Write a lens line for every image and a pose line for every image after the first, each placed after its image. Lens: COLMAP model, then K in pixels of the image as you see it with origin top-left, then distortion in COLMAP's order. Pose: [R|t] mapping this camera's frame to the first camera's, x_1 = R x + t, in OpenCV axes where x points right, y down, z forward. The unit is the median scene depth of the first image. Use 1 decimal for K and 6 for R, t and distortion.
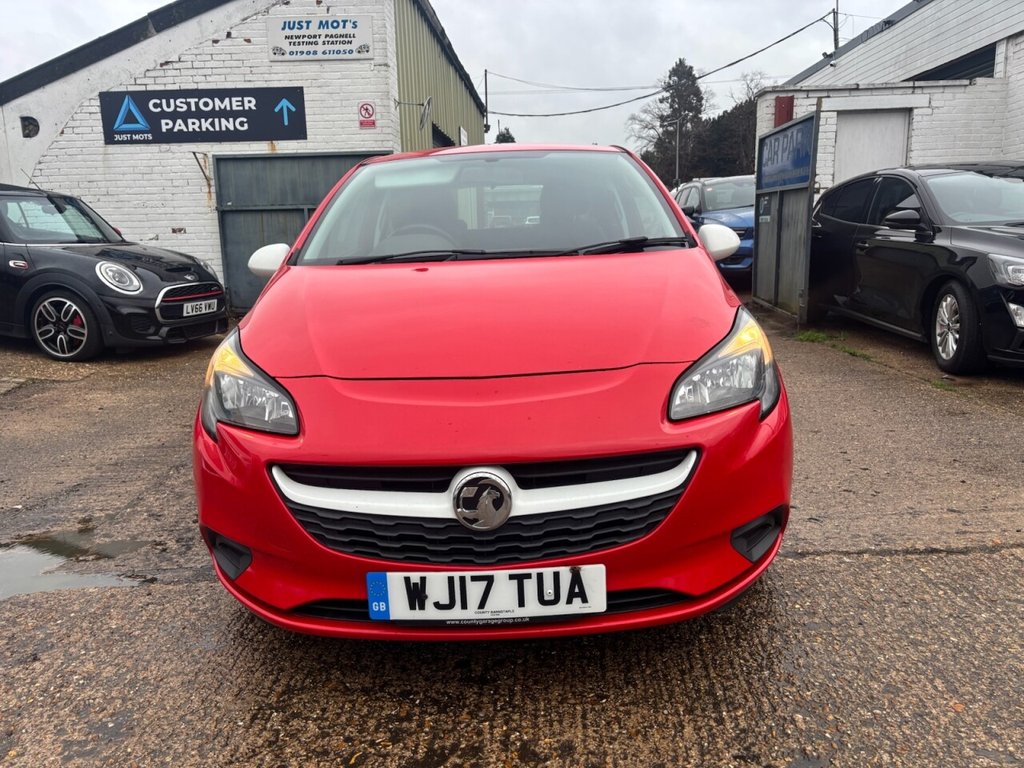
lens RADIAL K [[770.6, 0, 505.7], [0, 770.6, 384.2], [0, 0, 1]] dist [0.057873, -0.057049]
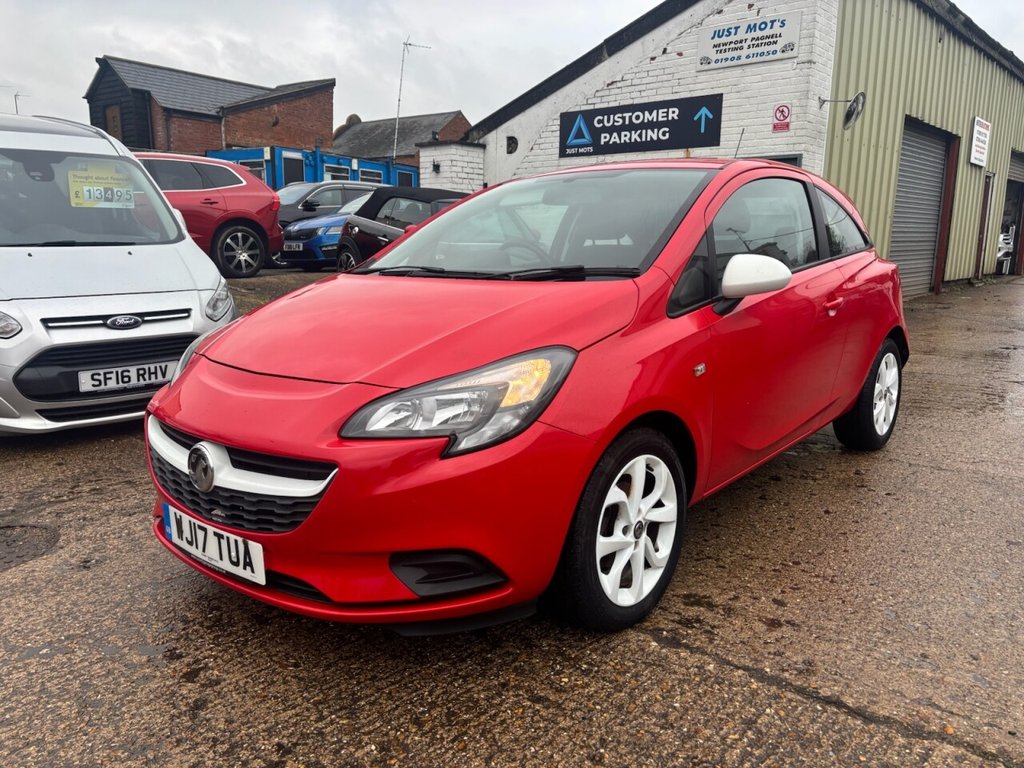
lens RADIAL K [[770.6, 0, 505.5], [0, 770.6, 384.2], [0, 0, 1]] dist [0.057873, -0.057049]
pose [[0.771852, 0.153987, -0.616873, 1.076964], [-0.152801, 0.986719, 0.055120, -0.124222], [0.617167, 0.051714, 0.785131, 0.291925]]
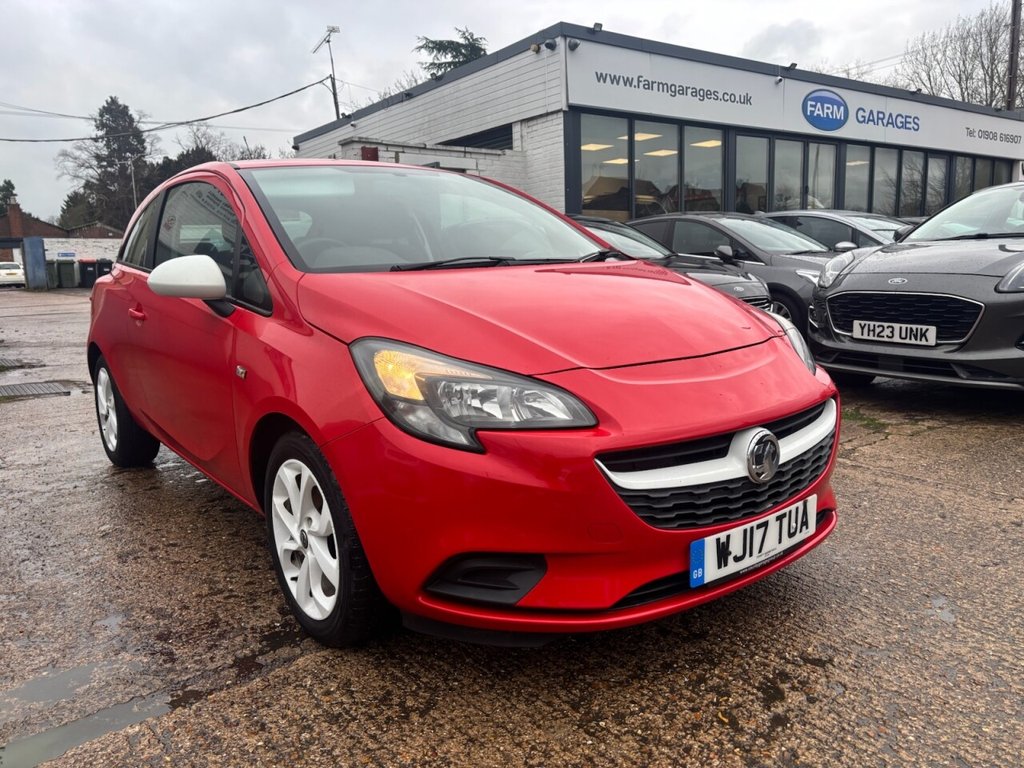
lens RADIAL K [[770.6, 0, 518.2], [0, 770.6, 383.6], [0, 0, 1]] dist [0.057873, -0.057049]
pose [[0.773445, -0.089689, 0.627486, -0.992326], [0.129066, 0.991484, -0.017372, 0.017032], [-0.620584, 0.094423, 0.778434, 0.305080]]
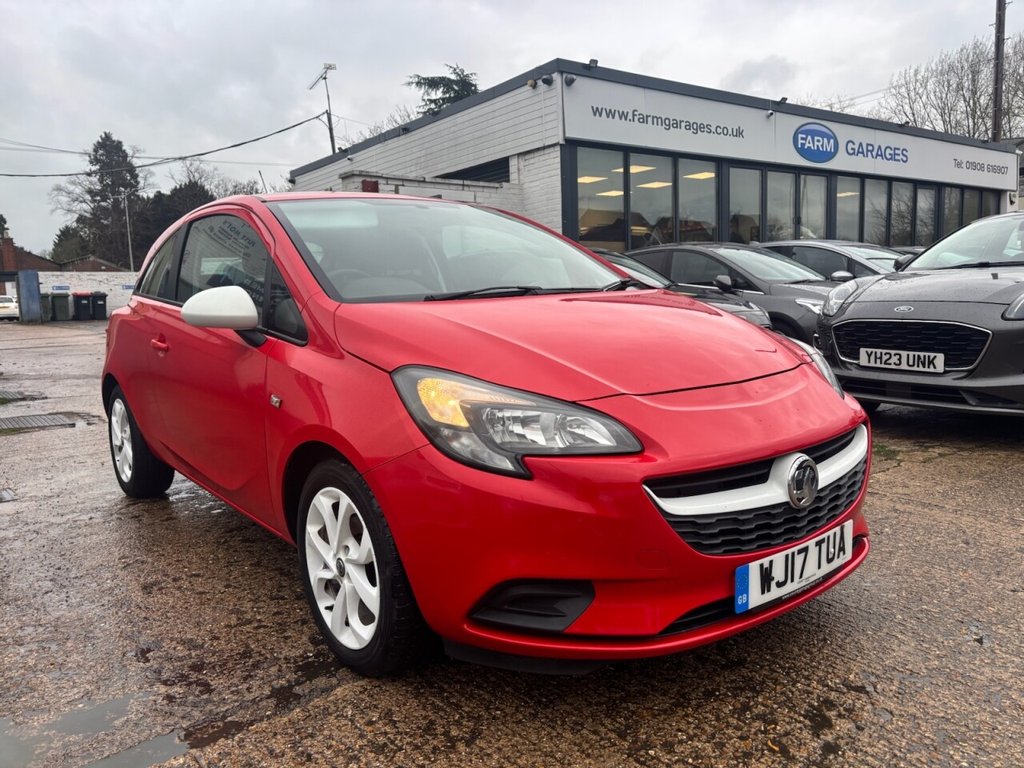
lens RADIAL K [[770.6, 0, 510.3], [0, 770.6, 384.0], [0, 0, 1]] dist [0.057873, -0.057049]
pose [[0.770914, -0.069553, 0.633131, -1.057259], [0.134449, 0.989392, -0.055017, 0.012192], [-0.622588, 0.127537, 0.772087, 0.342142]]
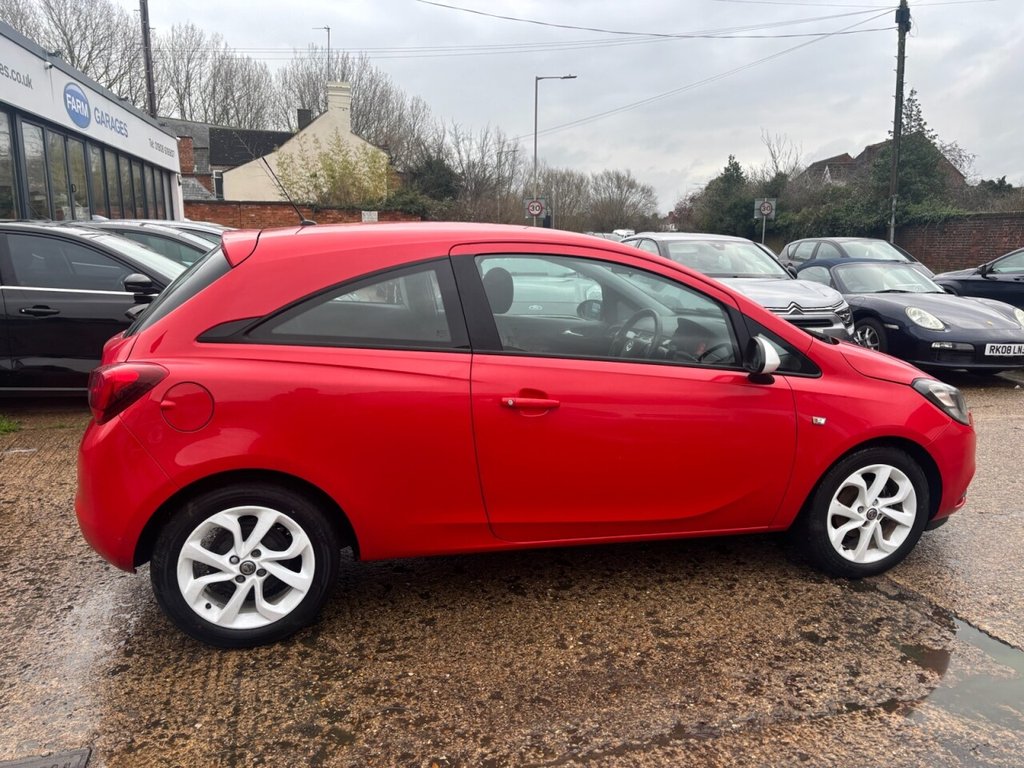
lens RADIAL K [[770.6, 0, 519.7], [0, 770.6, 384.8], [0, 0, 1]] dist [0.057873, -0.057049]
pose [[-0.285601, -0.152313, 0.946168, -2.043922], [0.187267, 0.959387, 0.210968, -0.688526], [-0.939874, 0.237439, -0.245478, 2.749182]]
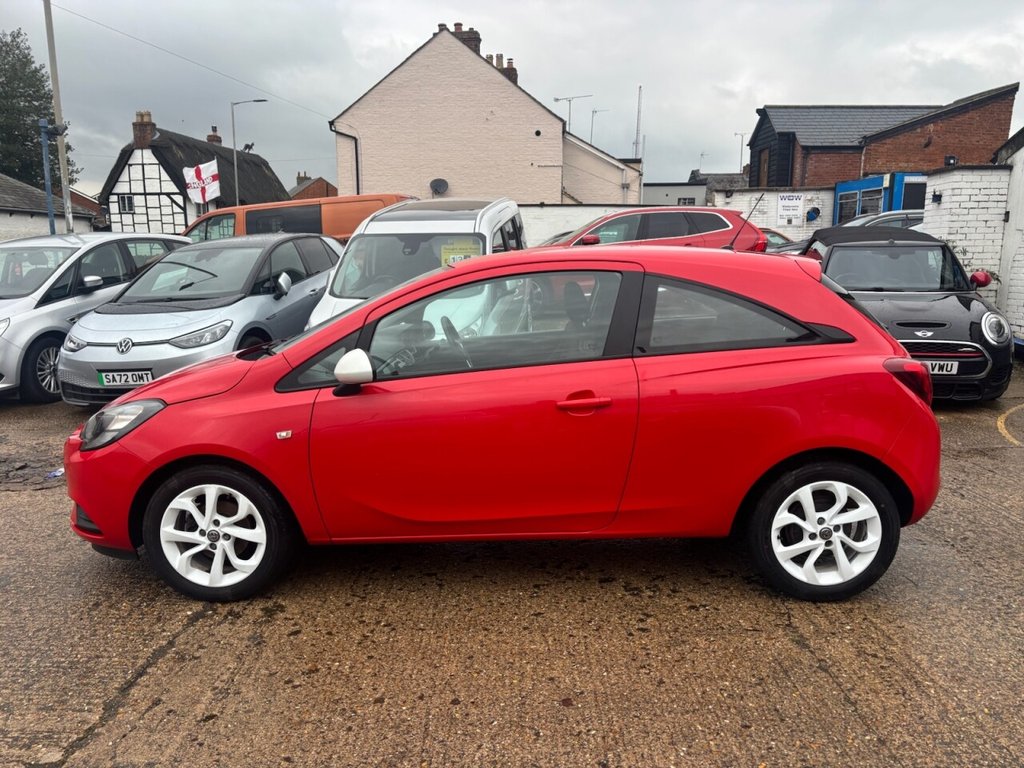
lens RADIAL K [[770.6, 0, 518.9], [0, 770.6, 378.1], [0, 0, 1]] dist [0.057873, -0.057049]
pose [[-0.005580, 0.188235, -0.982108, 2.266393], [-0.189497, 0.964129, 0.185865, -0.708252], [0.981865, 0.187144, 0.030290, 2.091373]]
